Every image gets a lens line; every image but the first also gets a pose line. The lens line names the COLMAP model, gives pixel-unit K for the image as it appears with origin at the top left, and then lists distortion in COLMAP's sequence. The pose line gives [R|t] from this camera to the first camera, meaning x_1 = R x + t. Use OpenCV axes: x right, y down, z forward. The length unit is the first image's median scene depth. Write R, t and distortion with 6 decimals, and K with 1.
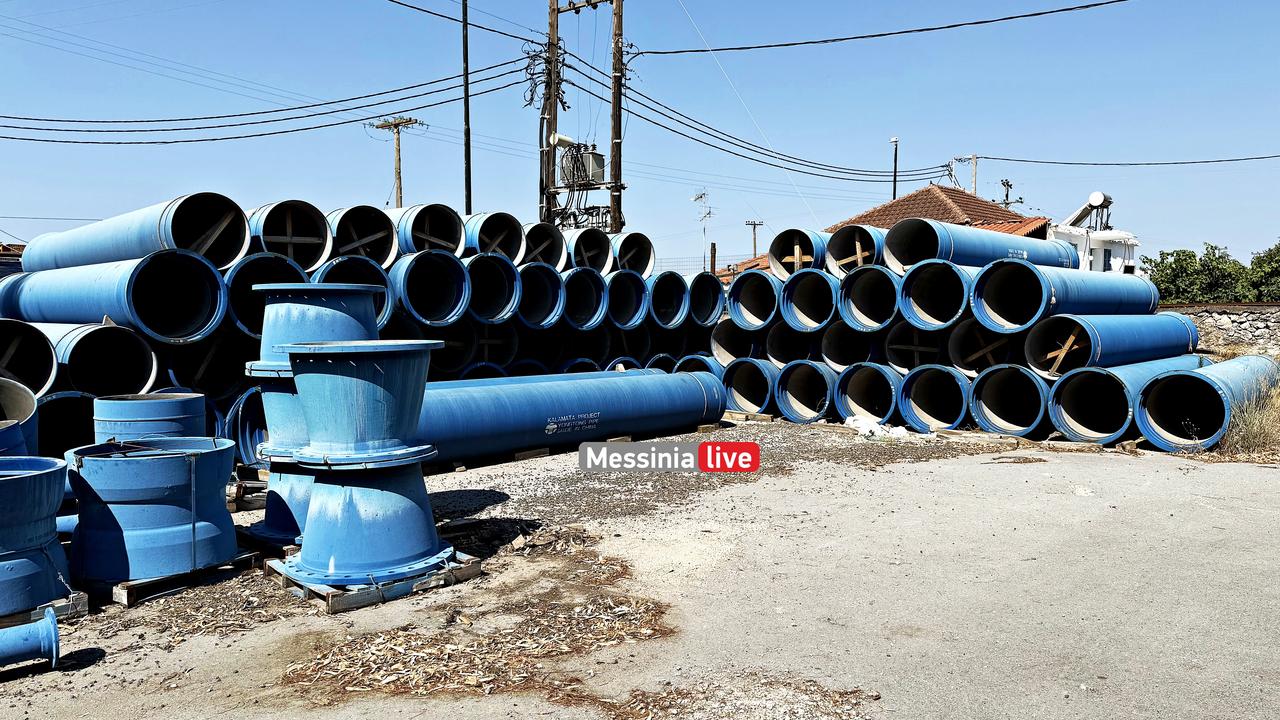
lens RADIAL K [[897.6, 0, 635.9], [0, 897.6, 370.2], [0, 0, 1]] dist [0.053982, -0.061321]
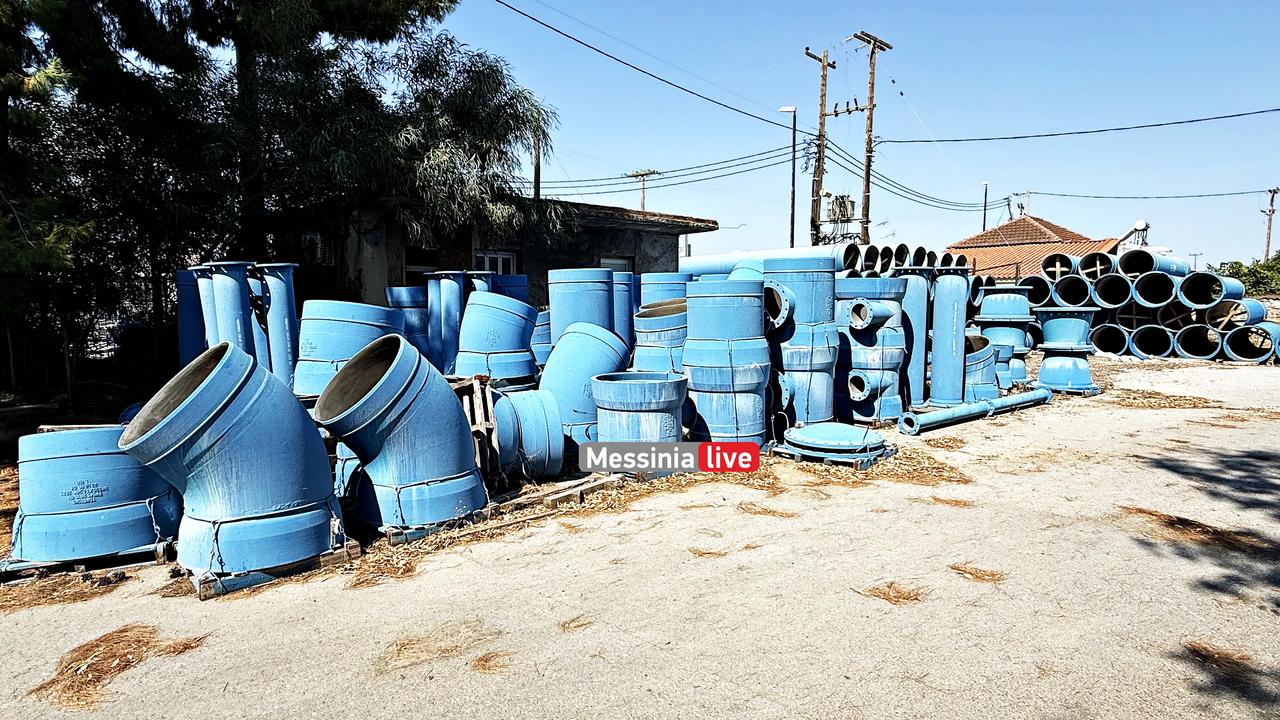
lens RADIAL K [[696.3, 0, 652.8], [0, 696.3, 383.8], [0, 0, 1]] dist [-0.011859, 0.011184]
pose [[0.999769, 0.003373, -0.021242, -0.677202], [-0.001991, 0.997899, 0.064753, 0.028749], [0.021415, -0.064696, 0.997675, -0.539641]]
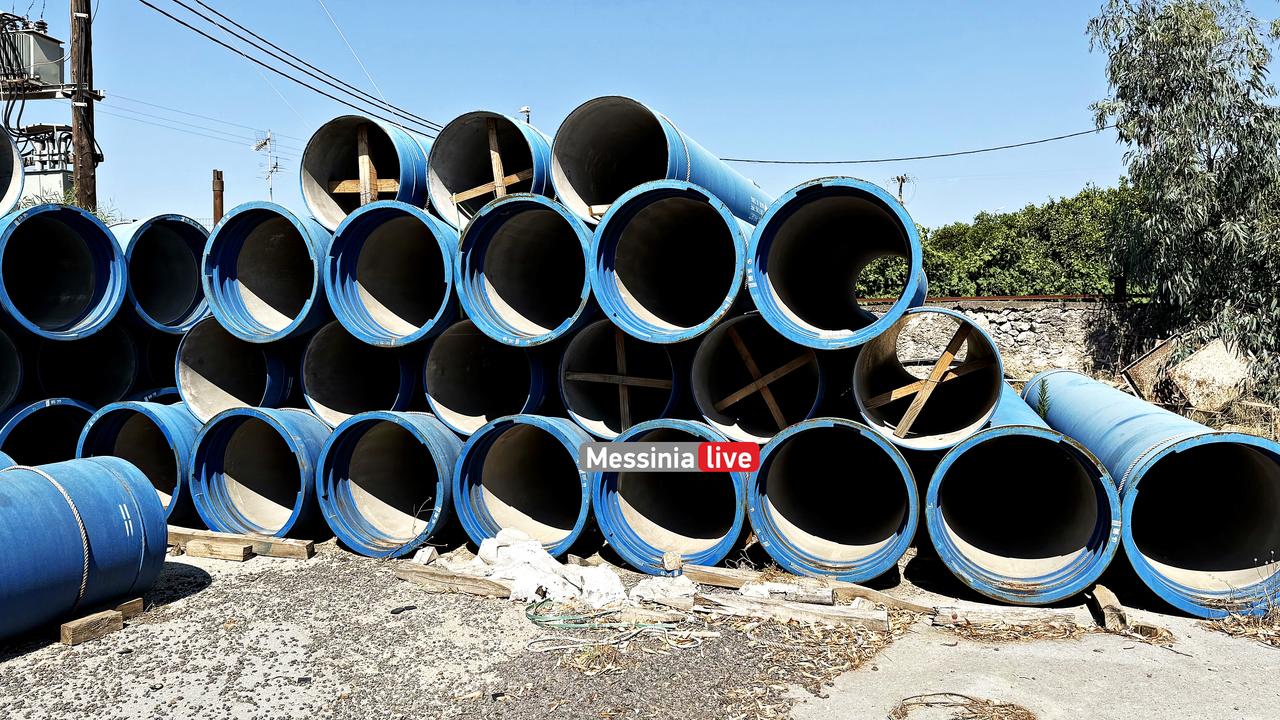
lens RADIAL K [[897.6, 0, 632.6], [0, 897.6, 371.0], [0, 0, 1]] dist [0.053982, -0.061321]
pose [[0.920248, -0.023036, 0.390656, 0.123487], [0.022854, 0.999726, 0.005115, -0.029244], [-0.390667, 0.004220, 0.920522, 0.529403]]
